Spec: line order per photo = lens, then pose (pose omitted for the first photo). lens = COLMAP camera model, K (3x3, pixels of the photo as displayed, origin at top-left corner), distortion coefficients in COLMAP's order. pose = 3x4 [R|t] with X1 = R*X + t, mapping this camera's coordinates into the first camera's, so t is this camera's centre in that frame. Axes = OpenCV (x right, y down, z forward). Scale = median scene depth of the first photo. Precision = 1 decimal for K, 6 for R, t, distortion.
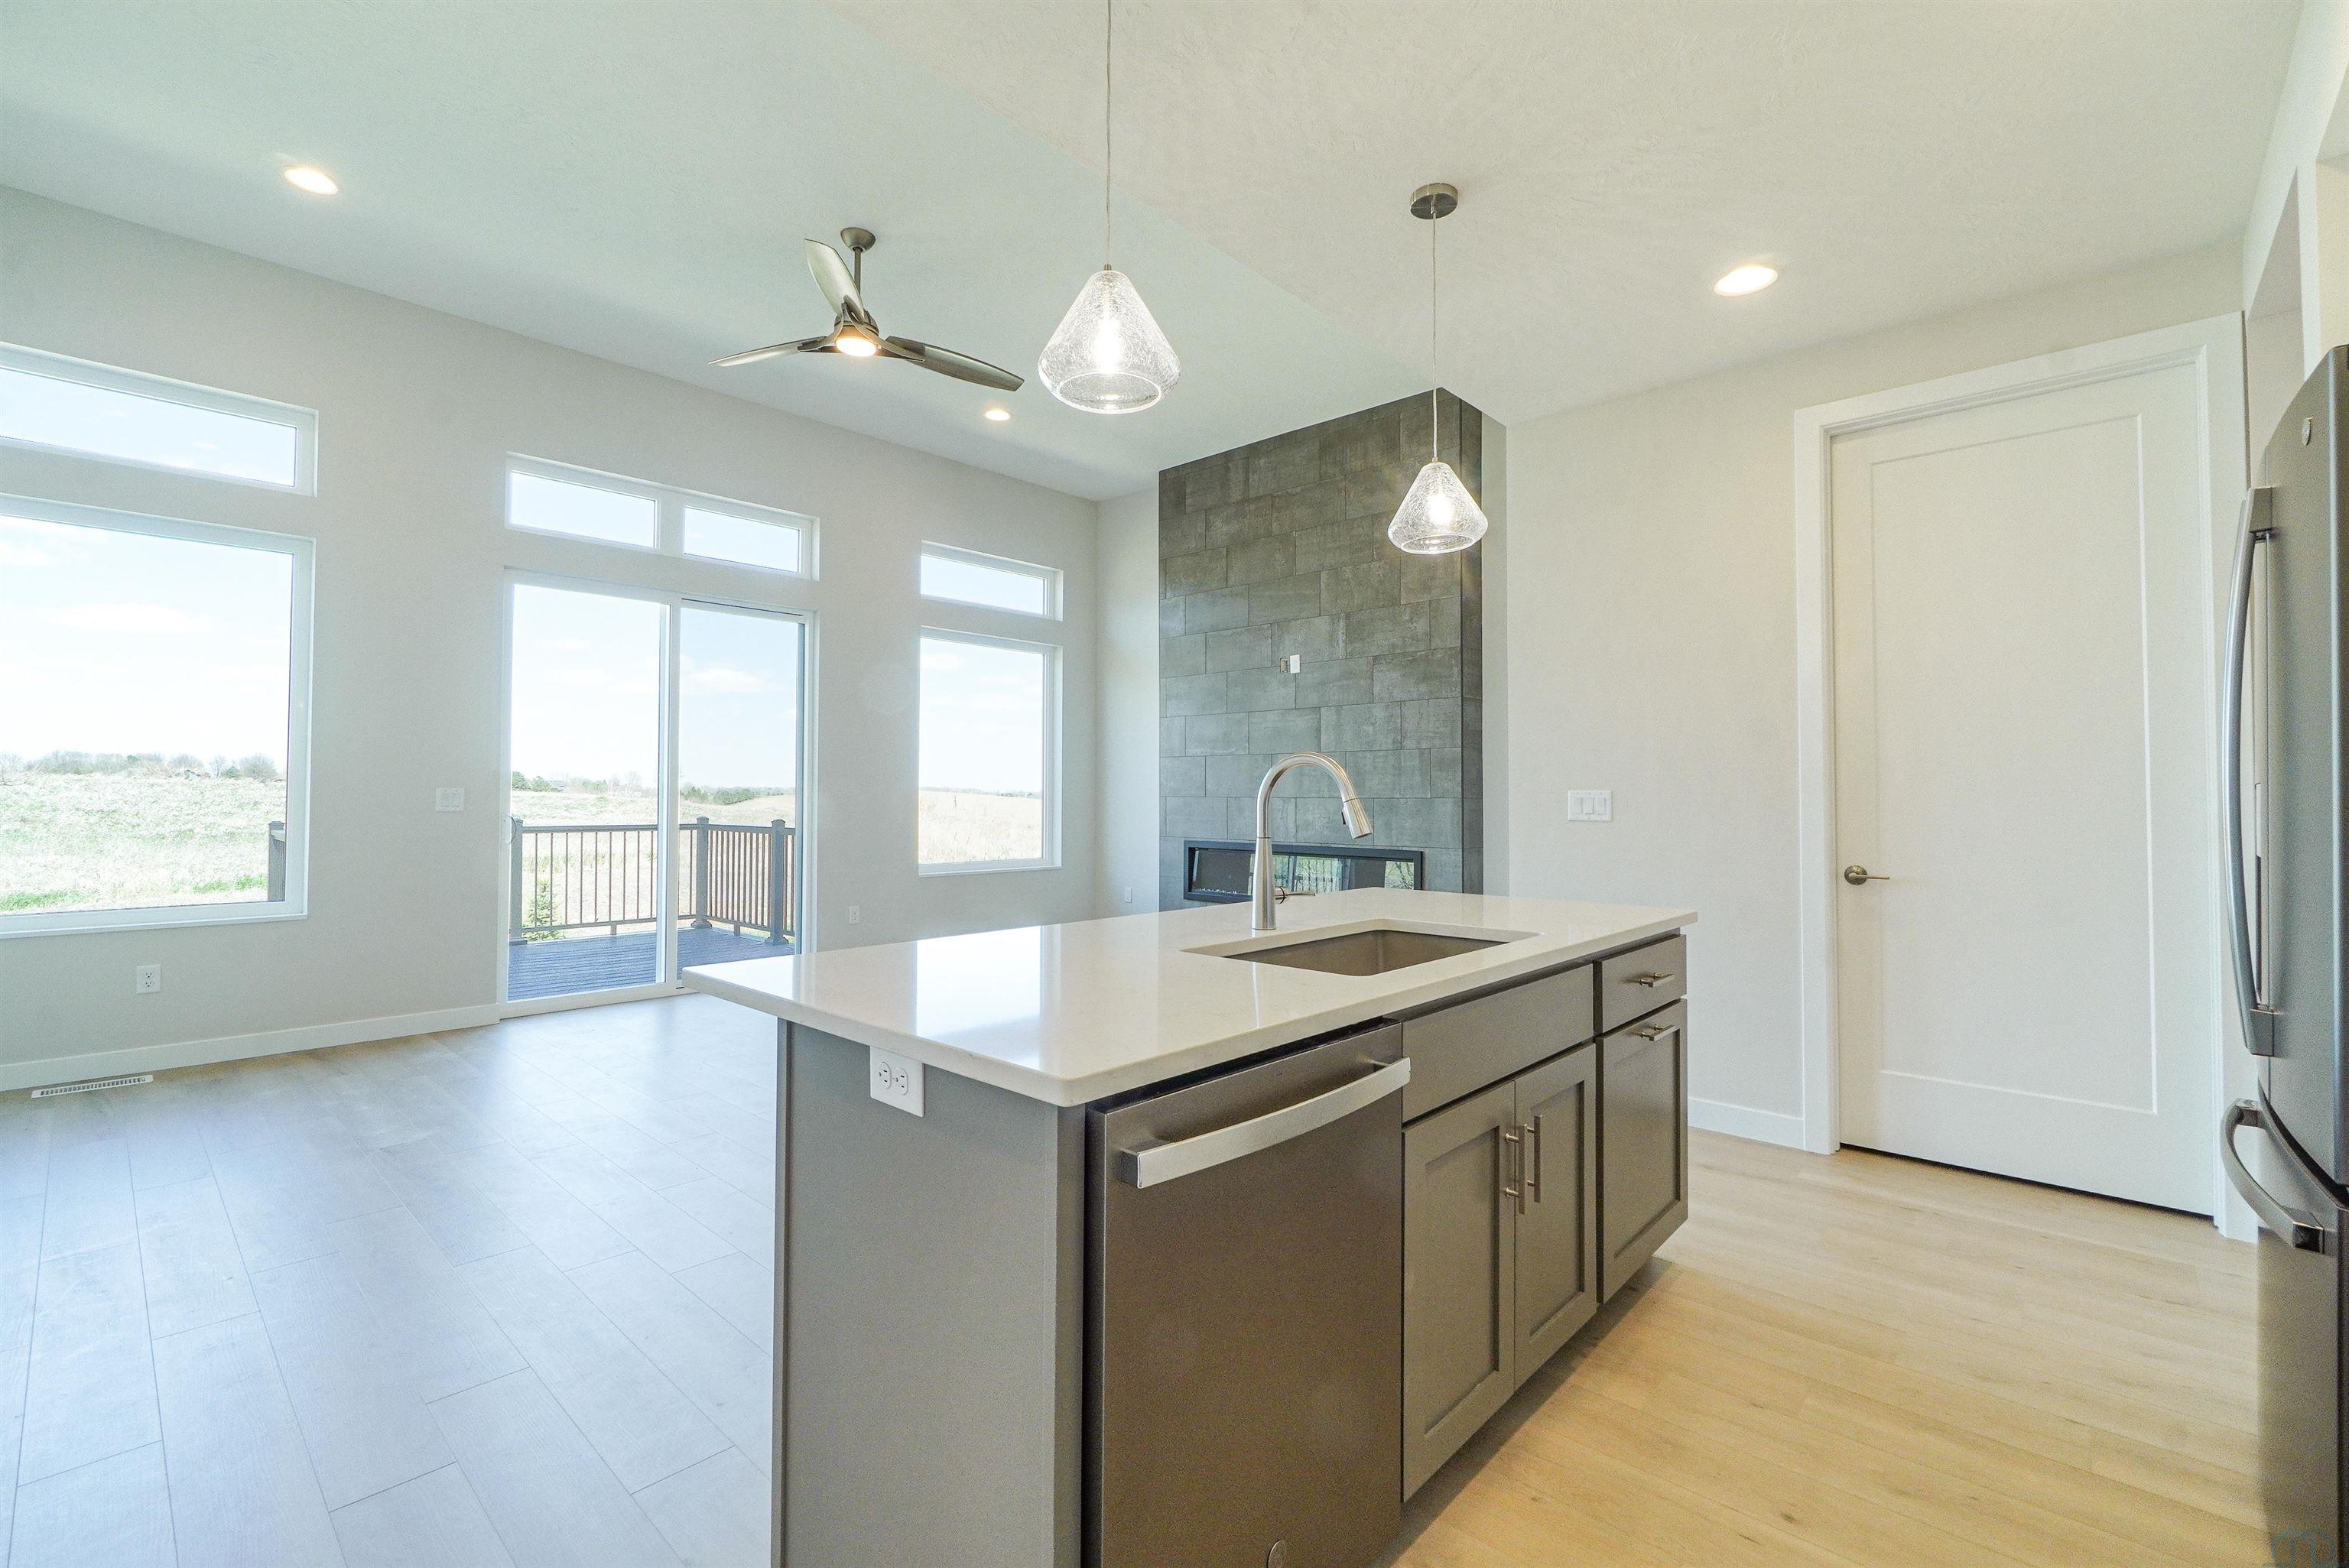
lens RADIAL K [[1013.1, 0, 1168.0], [0, 1013.1, 780.4], [0, 0, 1]] dist [-0.000398, -0.001802]
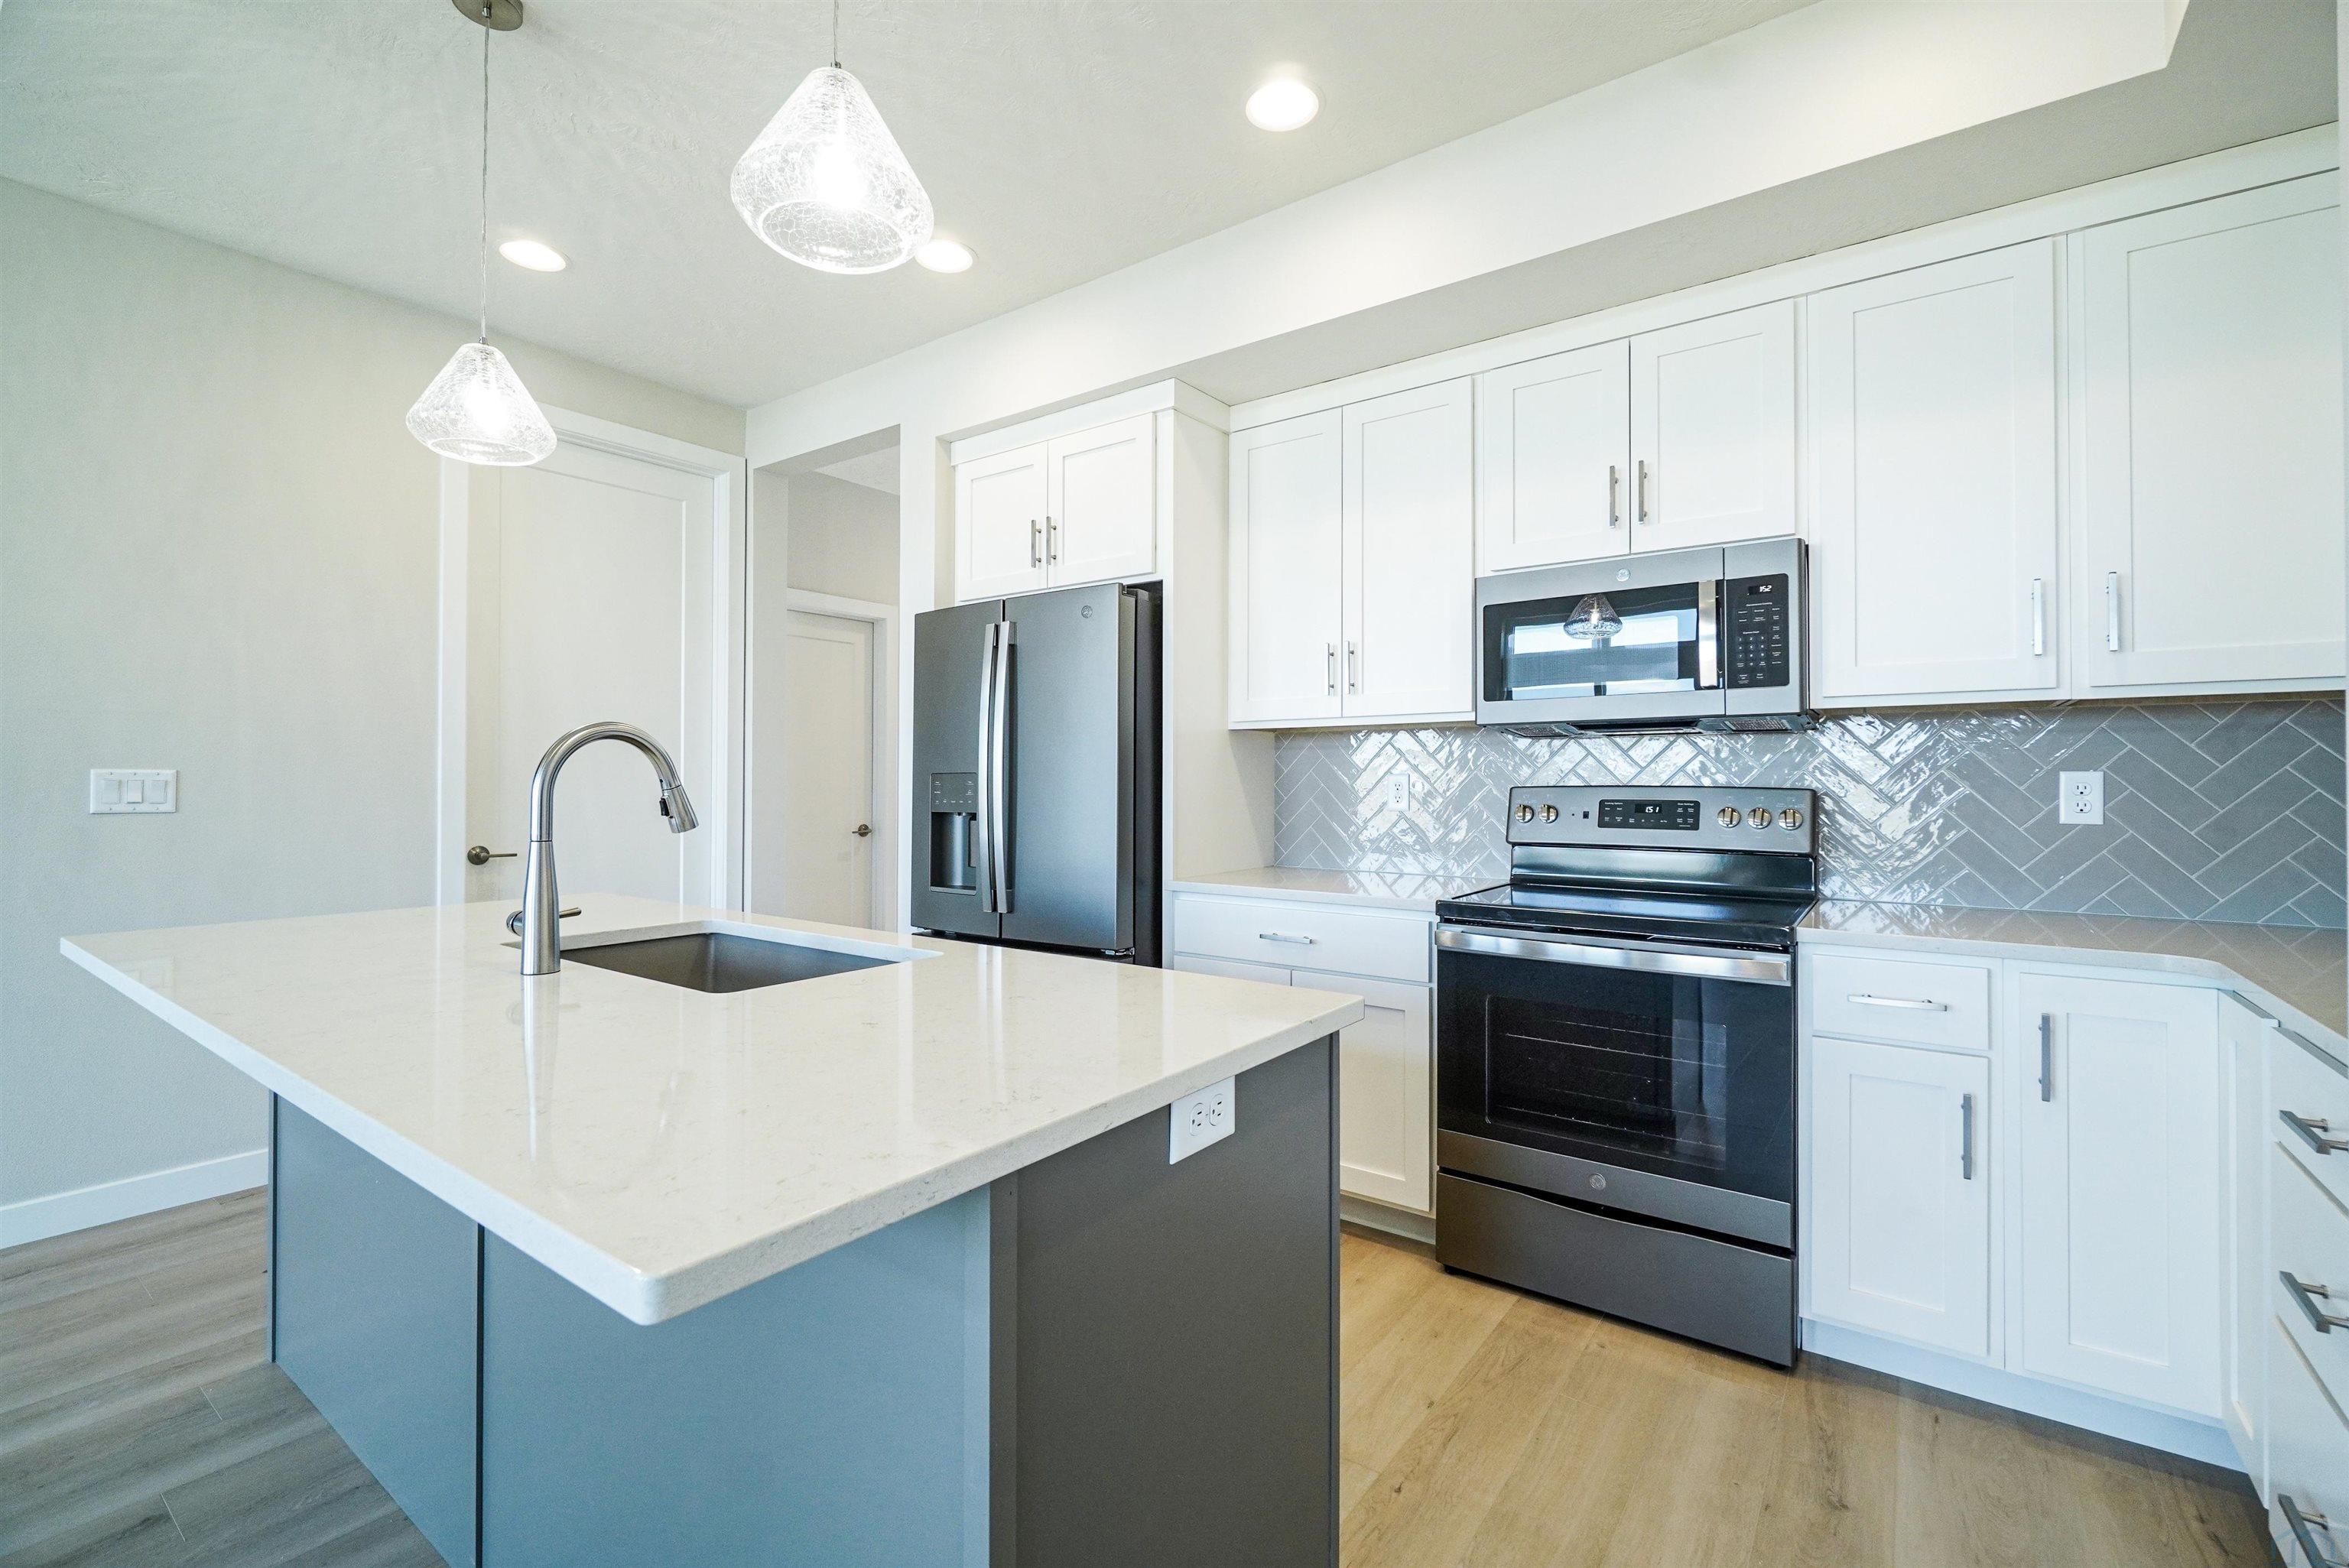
lens RADIAL K [[1013.1, 0, 1171.5], [0, 1013.1, 775.3], [0, 0, 1]] dist [-0.000398, -0.001802]
pose [[-0.113327, 0.004210, 0.993549, -0.213572], [-0.016740, 0.999841, -0.006147, 0.003980], [-0.993417, -0.017329, -0.113239, 0.219263]]
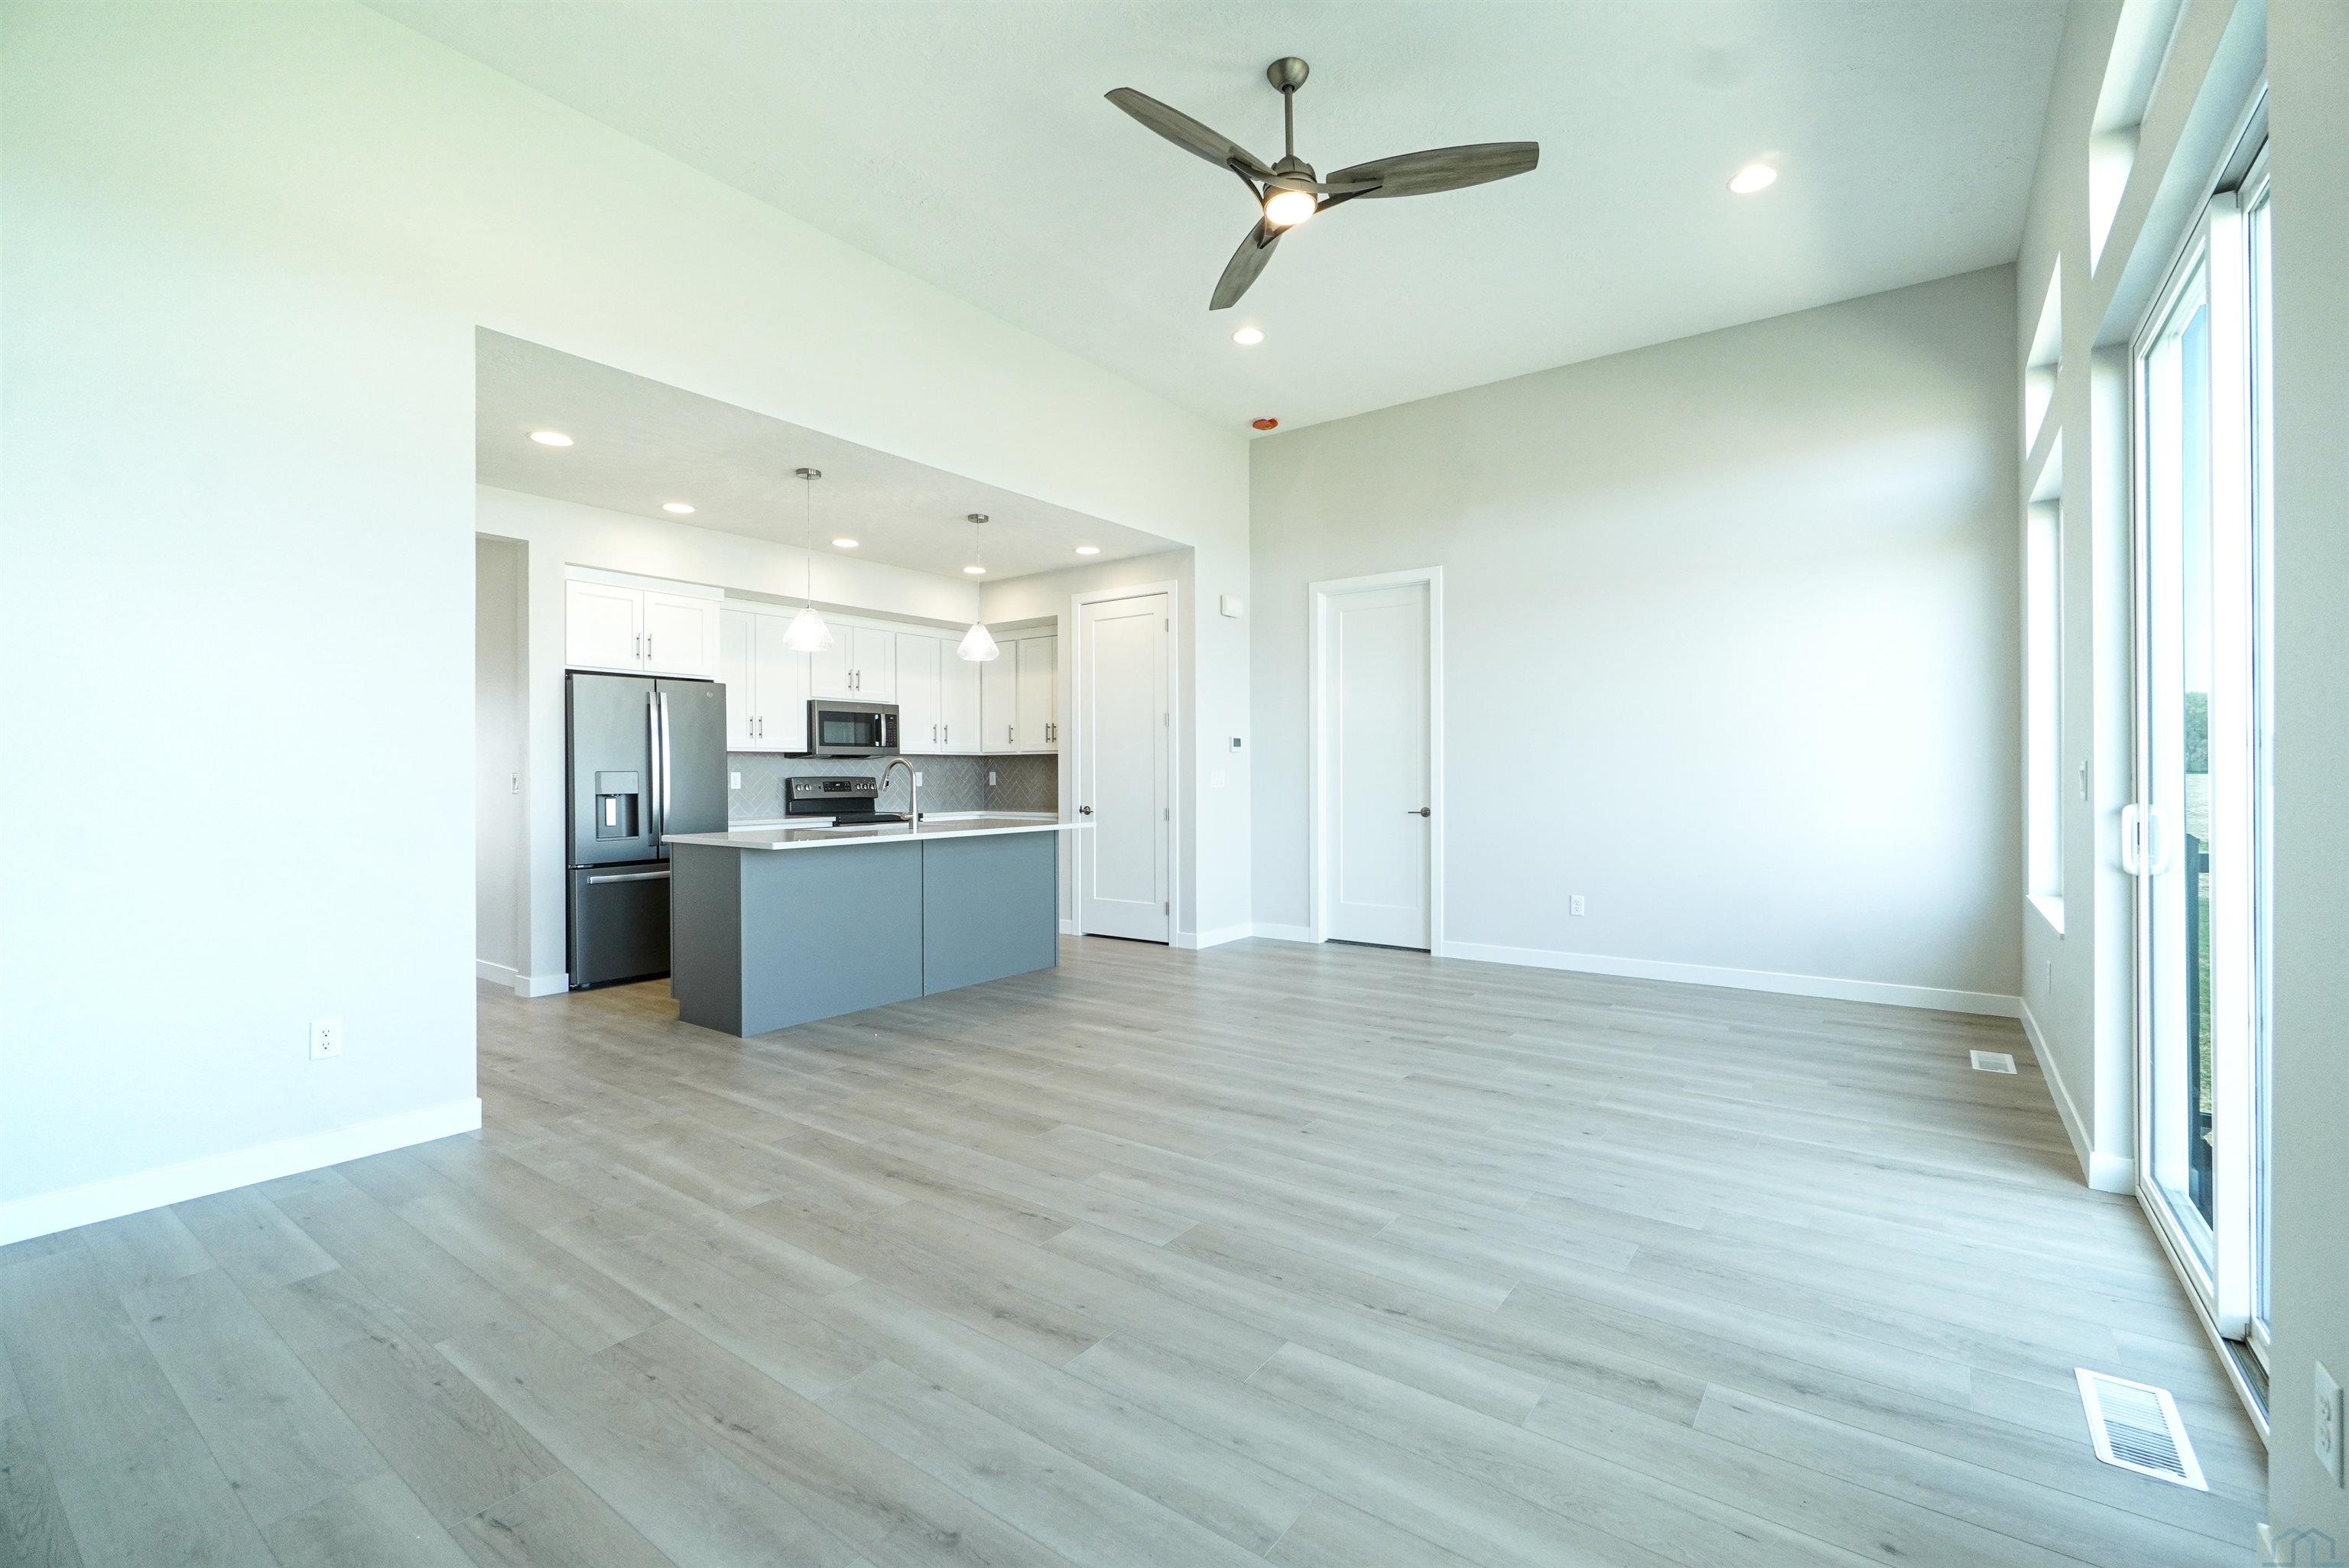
lens RADIAL K [[1013.1, 0, 1176.6], [0, 1013.1, 769.7], [0, 0, 1]] dist [-0.000398, -0.001802]
pose [[-0.993011, 0.001838, -0.118003, -0.082461], [0.004193, 0.999797, -0.019707, 0.018796], [0.117943, -0.020064, -0.992818, 1.185870]]
